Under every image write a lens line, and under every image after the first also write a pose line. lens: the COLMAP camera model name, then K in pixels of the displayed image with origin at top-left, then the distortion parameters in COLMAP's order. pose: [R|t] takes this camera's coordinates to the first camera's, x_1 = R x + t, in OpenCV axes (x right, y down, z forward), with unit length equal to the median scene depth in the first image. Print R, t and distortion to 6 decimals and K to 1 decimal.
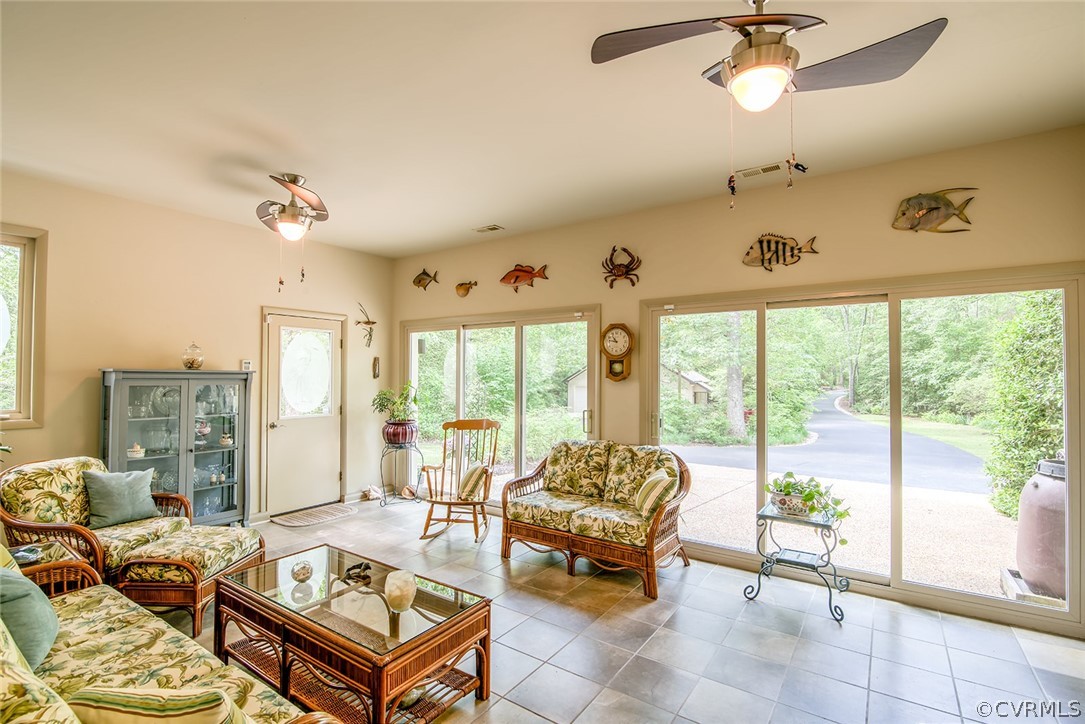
lens RADIAL K [[505.9, 0, 559.4], [0, 505.9, 367.4], [0, 0, 1]] dist [-0.009604, -0.000441]
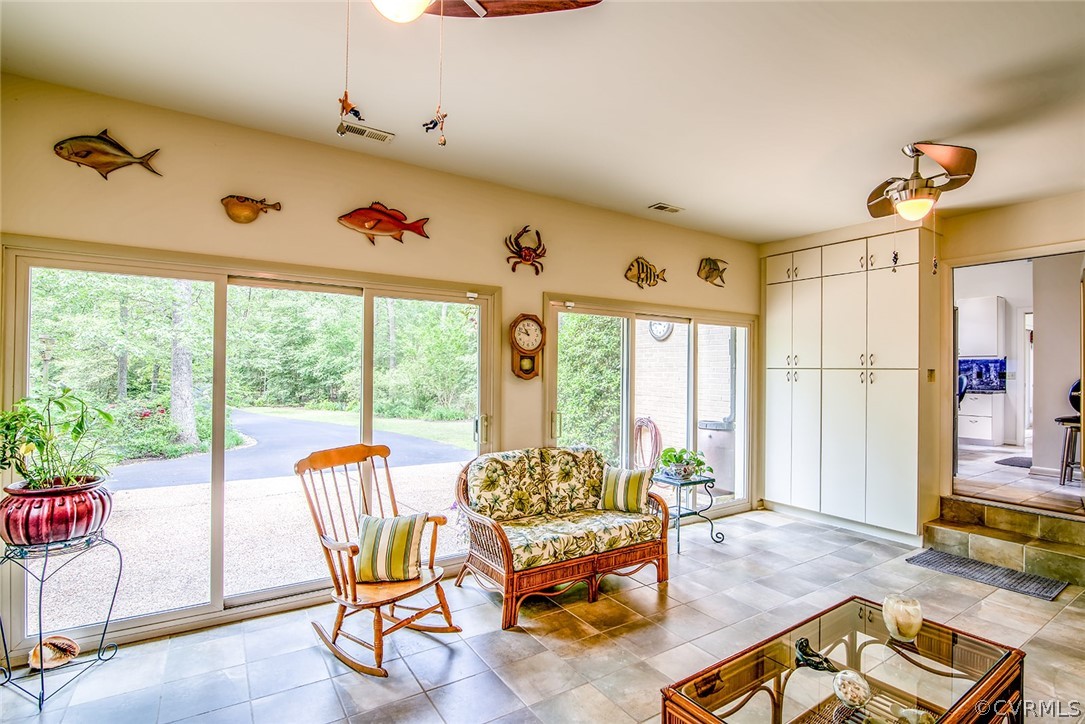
lens RADIAL K [[505.9, 0, 559.4], [0, 505.9, 367.4], [0, 0, 1]] dist [-0.009604, -0.000441]
pose [[0.383470, 0.007375, 0.923524, -0.686227], [-0.022414, 0.999748, 0.001323, 0.003876], [-0.923281, -0.021208, 0.383539, 0.614270]]
